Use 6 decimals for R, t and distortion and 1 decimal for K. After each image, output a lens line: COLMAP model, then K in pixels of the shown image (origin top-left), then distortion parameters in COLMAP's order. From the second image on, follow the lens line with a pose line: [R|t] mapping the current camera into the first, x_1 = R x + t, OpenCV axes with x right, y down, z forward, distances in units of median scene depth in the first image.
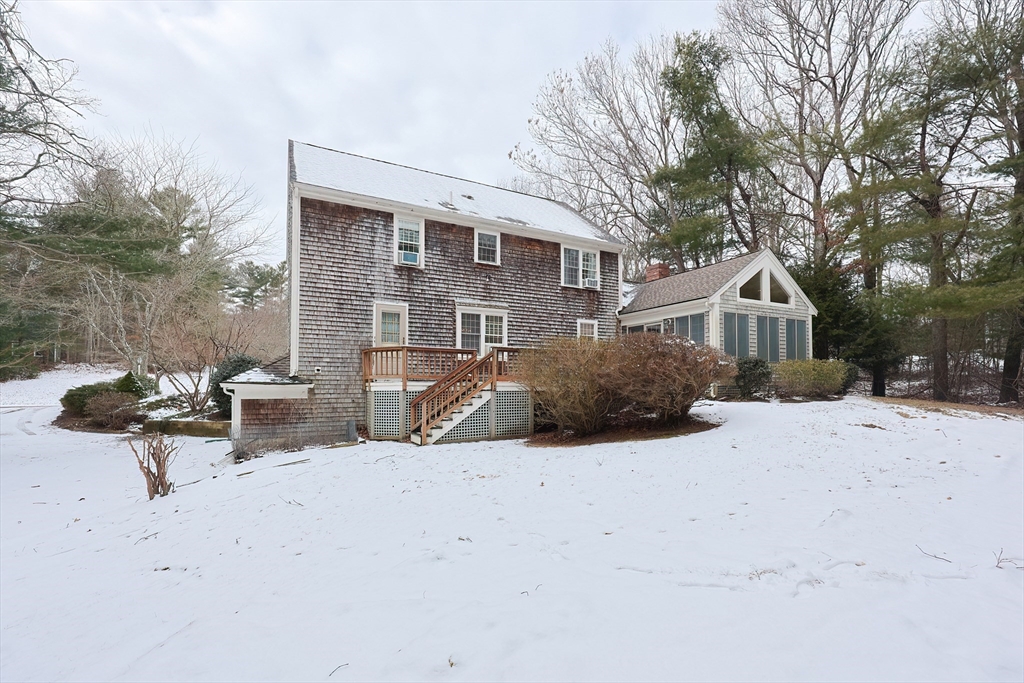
lens RADIAL K [[424.7, 0, 512.5], [0, 424.7, 382.1], [0, 0, 1]] dist [-0.000089, -0.000020]
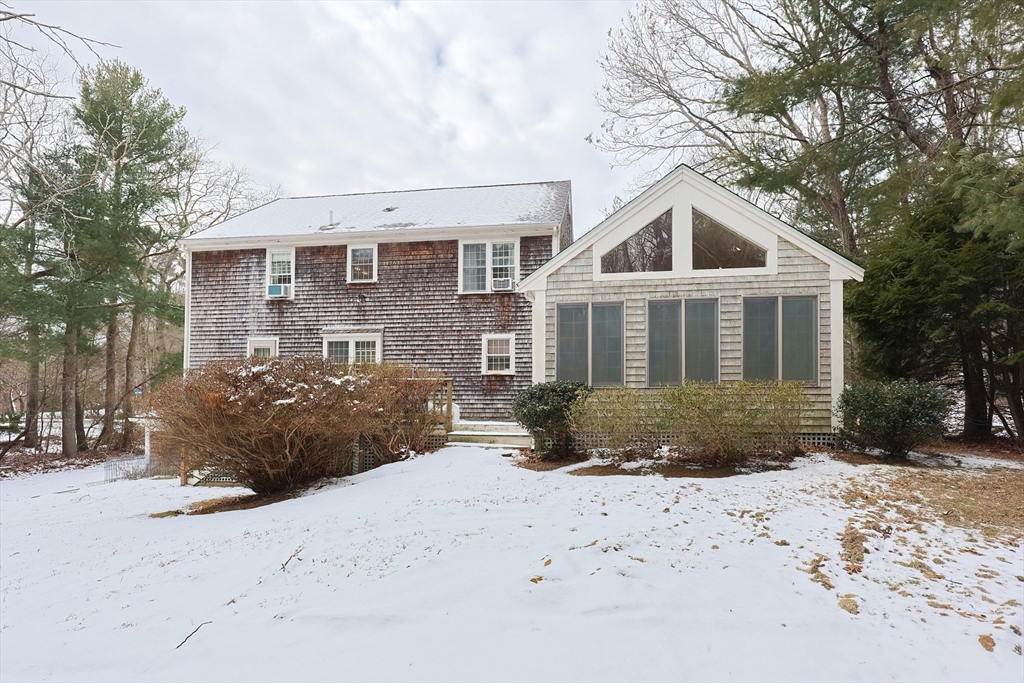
lens RADIAL K [[427.7, 0, 512.1], [0, 427.7, 406.7], [0, 0, 1]] dist [-0.000493, -0.000035]
pose [[0.833042, 0.001484, -0.553207, 0.717060], [0.002584, 0.999975, 0.006573, -0.027617], [0.553203, -0.006905, 0.833018, 0.450963]]
